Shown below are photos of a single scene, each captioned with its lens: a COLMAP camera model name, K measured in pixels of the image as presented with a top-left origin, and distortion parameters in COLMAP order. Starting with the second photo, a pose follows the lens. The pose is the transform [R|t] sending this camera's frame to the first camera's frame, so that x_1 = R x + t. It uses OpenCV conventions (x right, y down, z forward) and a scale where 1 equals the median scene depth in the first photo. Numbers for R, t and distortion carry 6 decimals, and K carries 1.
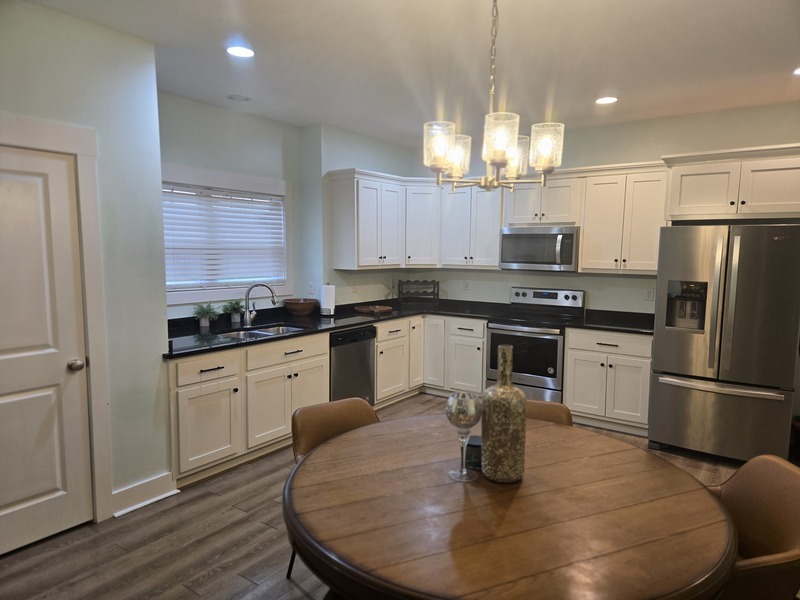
lens RADIAL K [[528.4, 0, 398.6], [0, 528.4, 302.3], [0, 0, 1]] dist [0.038731, -0.019190]
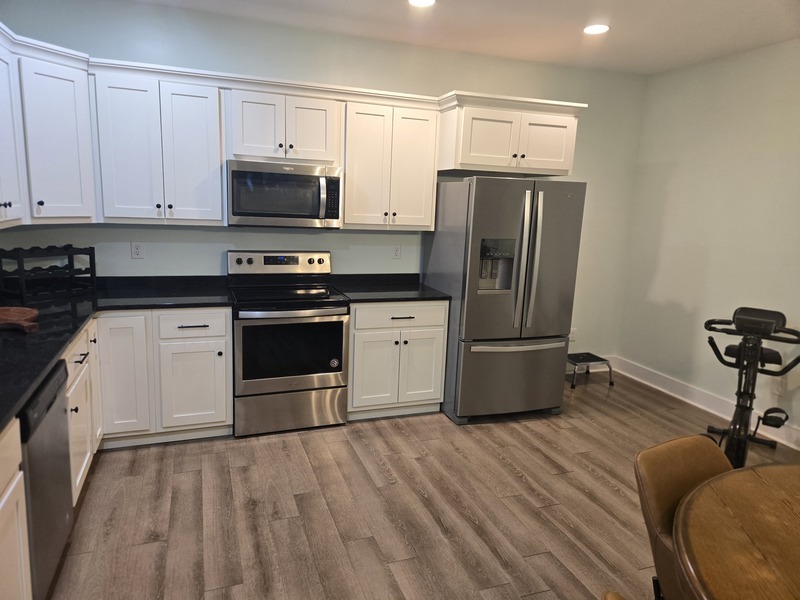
lens RADIAL K [[528.4, 0, 388.3], [0, 528.4, 290.1], [0, 0, 1]] dist [0.038731, -0.019190]
pose [[0.565411, -0.119523, 0.816104, -0.246295], [0.052240, 0.992648, 0.109186, -0.046345], [-0.823154, -0.019101, 0.567497, 0.490721]]
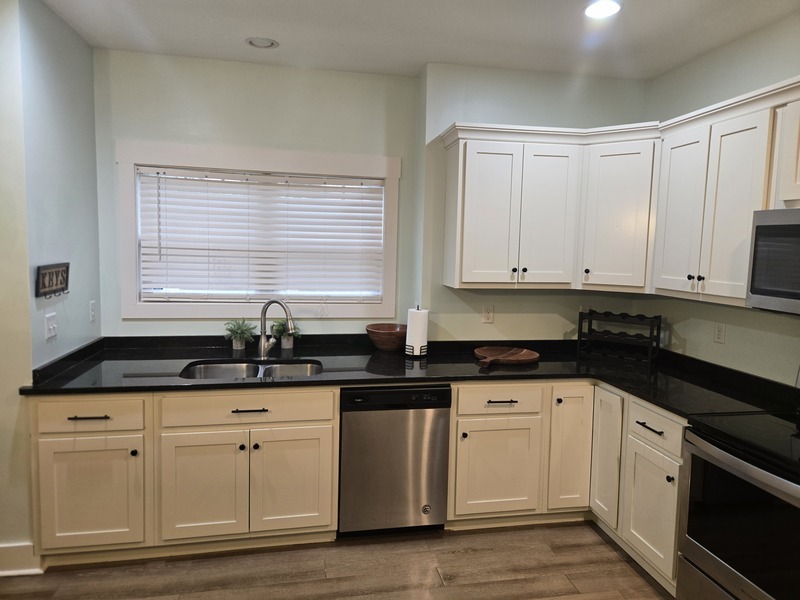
lens RADIAL K [[528.4, 0, 387.1], [0, 528.4, 287.1], [0, 0, 1]] dist [0.038731, -0.019190]
pose [[0.726269, 0.059928, -0.684793, 0.283822], [-0.086410, 0.996250, -0.004459, -0.053693], [0.681958, 0.062412, 0.728724, 0.502941]]
